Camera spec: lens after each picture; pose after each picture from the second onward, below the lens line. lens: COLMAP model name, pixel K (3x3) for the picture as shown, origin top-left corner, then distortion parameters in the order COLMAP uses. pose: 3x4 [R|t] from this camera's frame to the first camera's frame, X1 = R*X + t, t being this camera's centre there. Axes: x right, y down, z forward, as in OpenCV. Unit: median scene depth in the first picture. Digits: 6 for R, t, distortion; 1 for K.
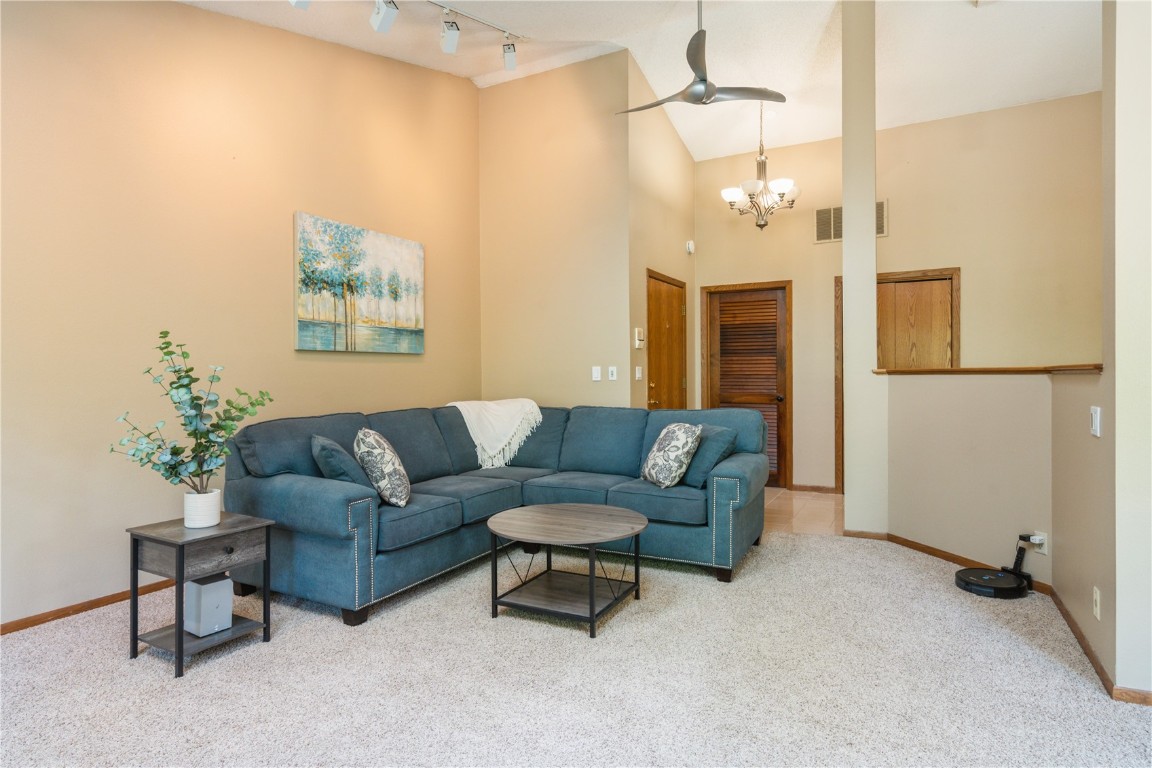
lens RADIAL K [[632.0, 0, 585.4], [0, 632.0, 377.4], [0, 0, 1]] dist [0.002856, -0.000389]
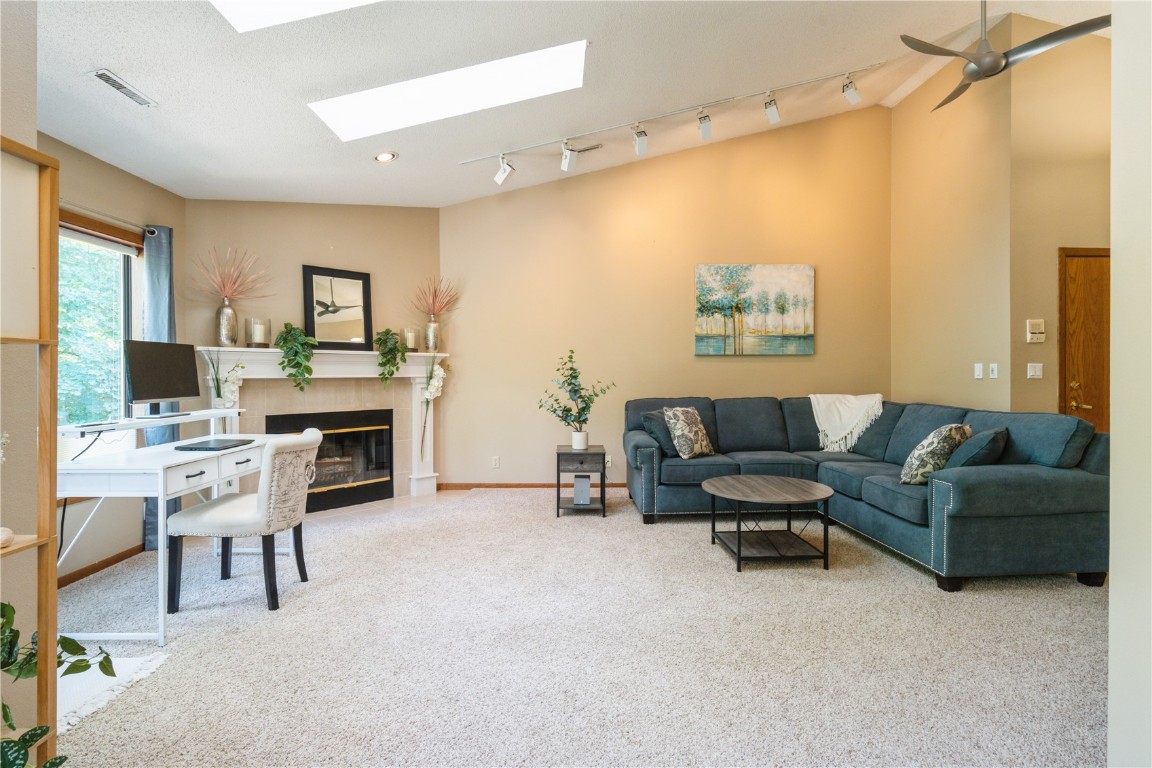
lens RADIAL K [[565.0, 0, 581.3], [0, 565.0, 374.3], [0, 0, 1]] dist [-0.009979, 0.001780]
pose [[0.498320, 0.007380, -0.866962, 0.541731], [-0.004938, 0.999972, 0.005674, -0.003657], [0.866979, 0.001454, 0.498342, 0.079608]]
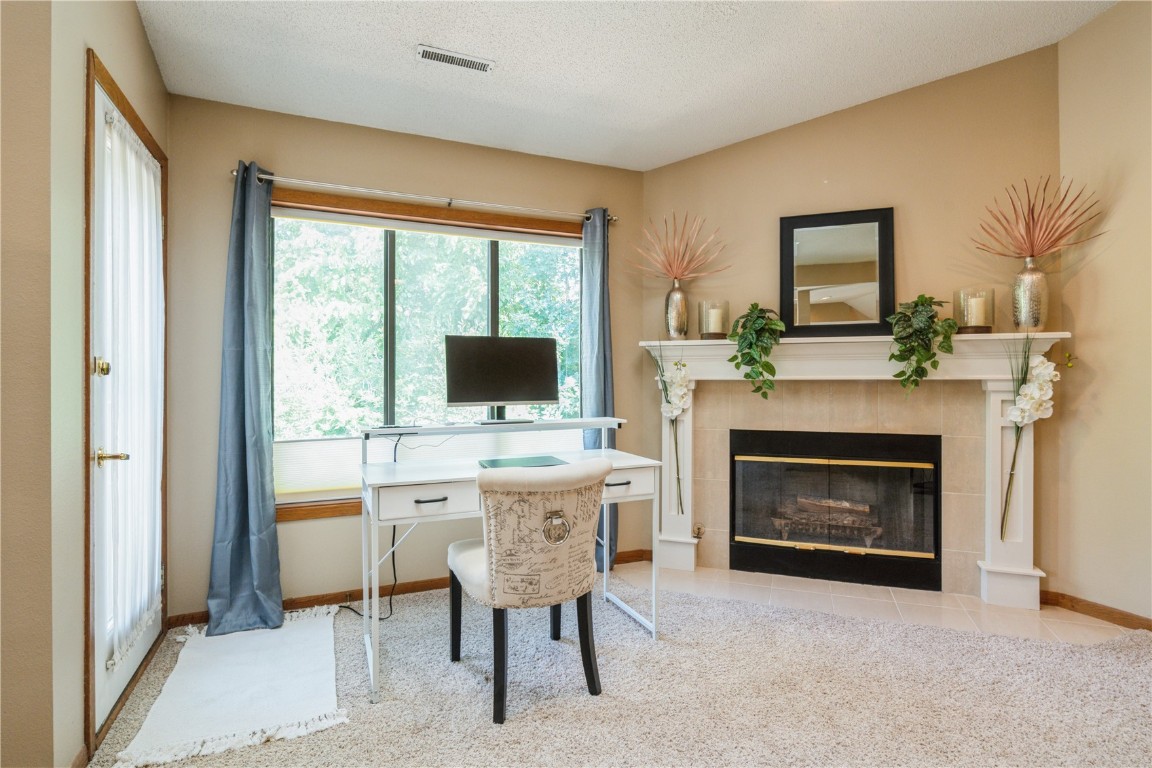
lens RADIAL K [[588.5, 0, 577.6], [0, 588.5, 376.6], [0, 0, 1]] dist [-0.005951, 0.003840]
pose [[-0.615762, 0.007563, -0.787896, 0.146893], [0.001856, 0.999965, 0.008148, 0.000792], [0.787930, 0.003555, -0.615755, 0.408336]]
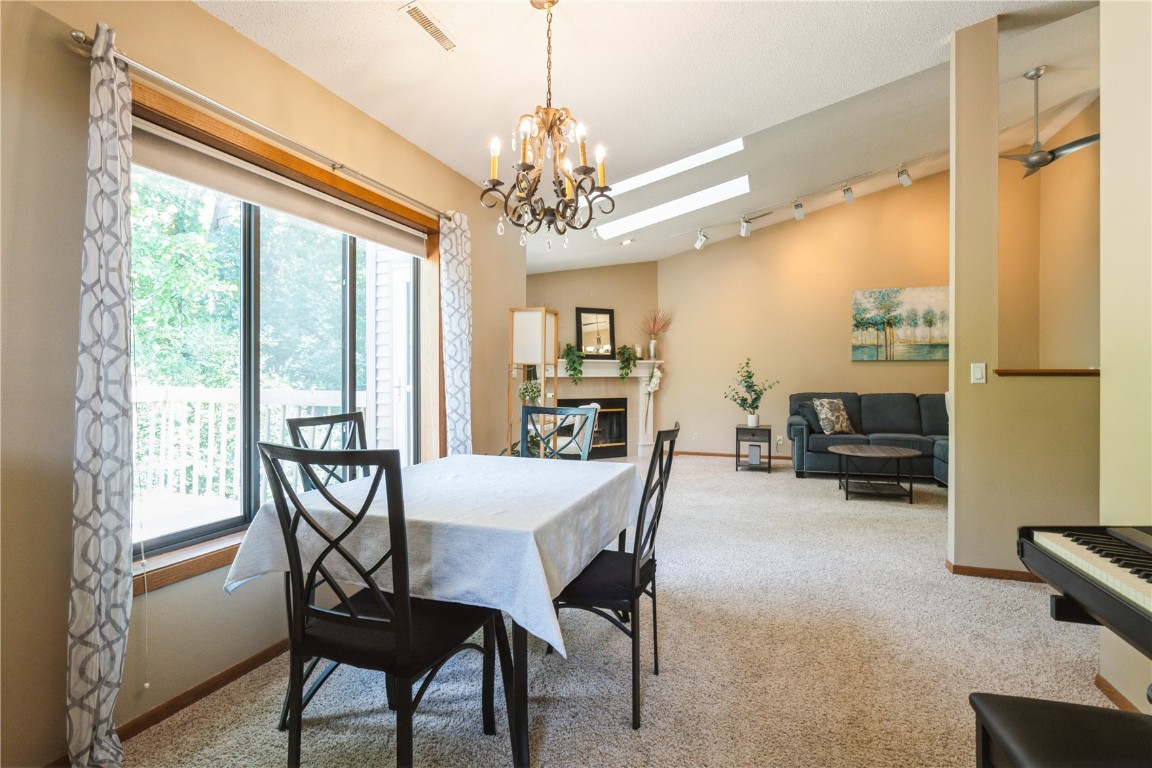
lens RADIAL K [[588.5, 0, 579.3], [0, 588.5, 374.5], [0, 0, 1]] dist [-0.005951, 0.003840]
pose [[0.160579, 0.006276, -0.987003, 1.117737], [-0.005967, 0.999968, 0.005388, -0.005107], [0.987005, 0.005024, 0.160612, -0.117241]]
